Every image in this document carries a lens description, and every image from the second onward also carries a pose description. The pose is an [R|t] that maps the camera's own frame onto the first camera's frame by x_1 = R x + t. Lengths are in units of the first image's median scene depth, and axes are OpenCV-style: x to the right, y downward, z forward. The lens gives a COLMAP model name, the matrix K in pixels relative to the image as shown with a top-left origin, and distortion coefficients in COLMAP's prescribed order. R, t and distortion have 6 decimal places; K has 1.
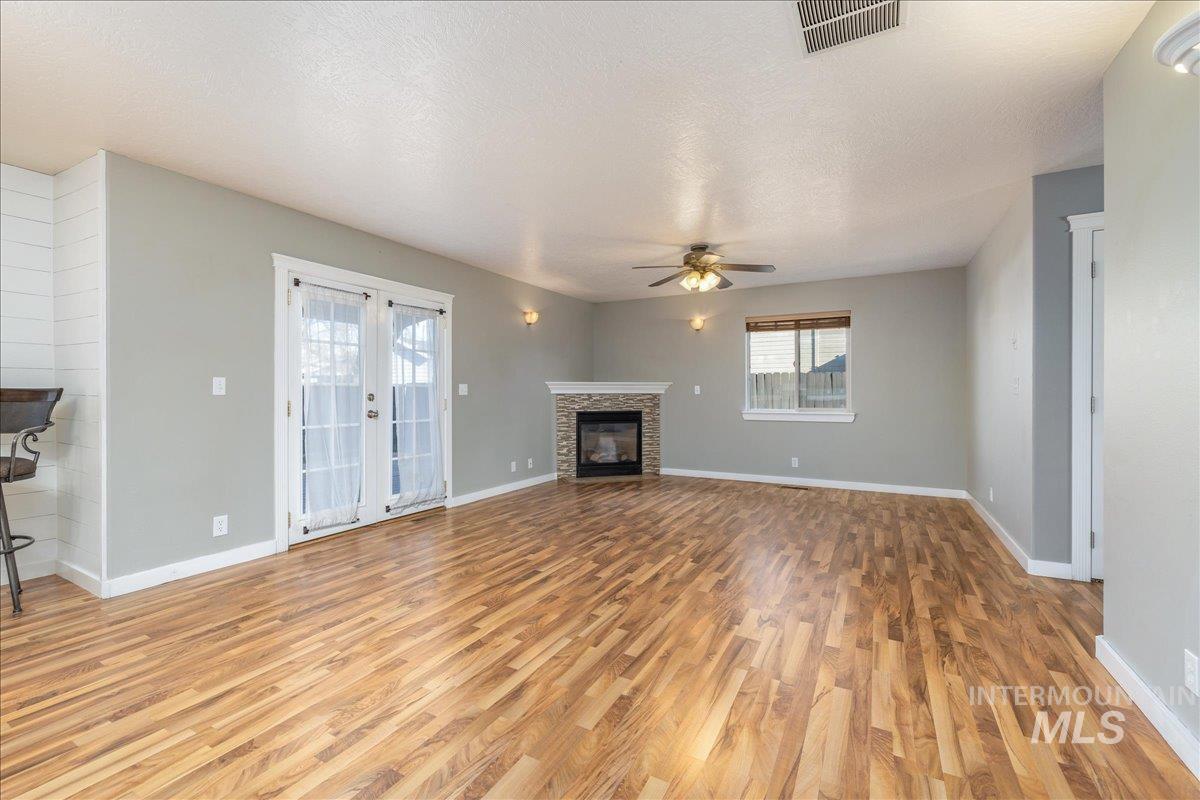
lens RADIAL K [[502.0, 0, 598.9], [0, 502.0, 394.5], [0, 0, 1]] dist [-0.000620, -0.000167]
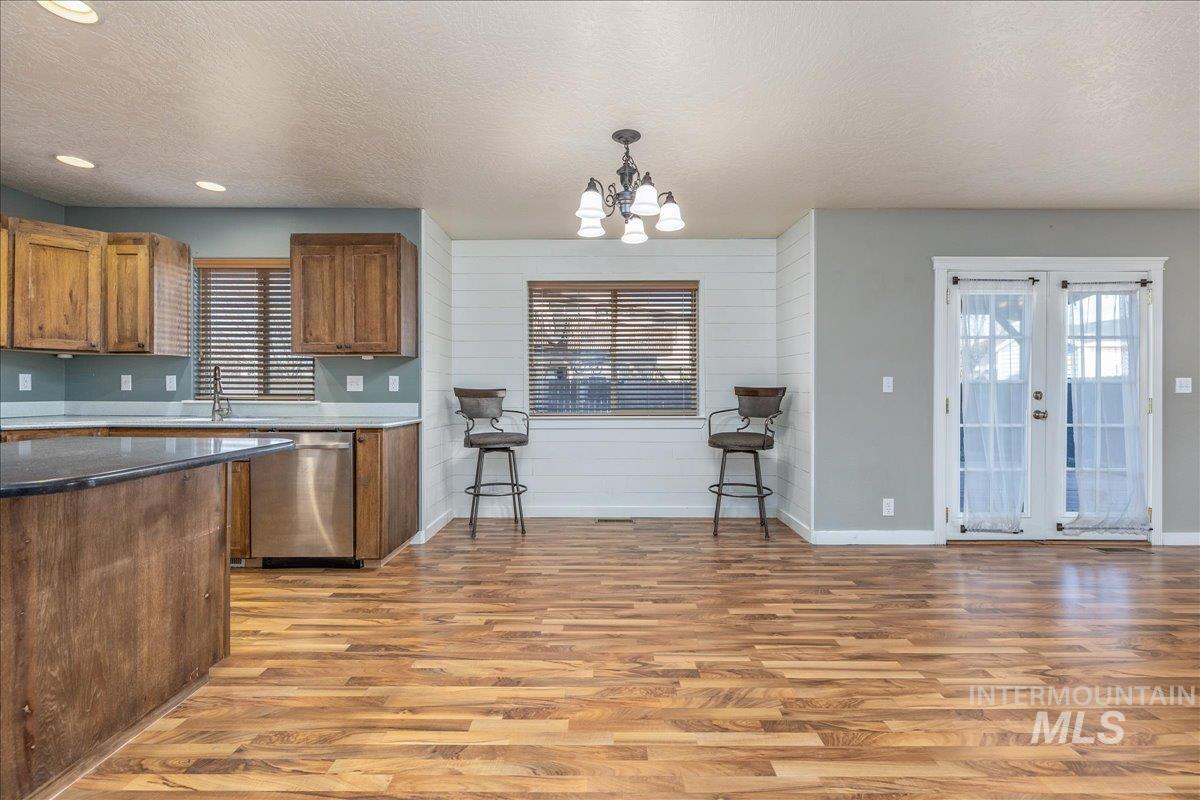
lens RADIAL K [[506.1, 0, 601.9], [0, 506.1, 391.6], [0, 0, 1]] dist [0.000310, -0.000353]
pose [[0.488076, 0.001671, -0.872799, -0.071892], [-0.002666, 0.999996, 0.000424, 0.000857], [0.872797, 0.002120, 0.488079, -0.131313]]
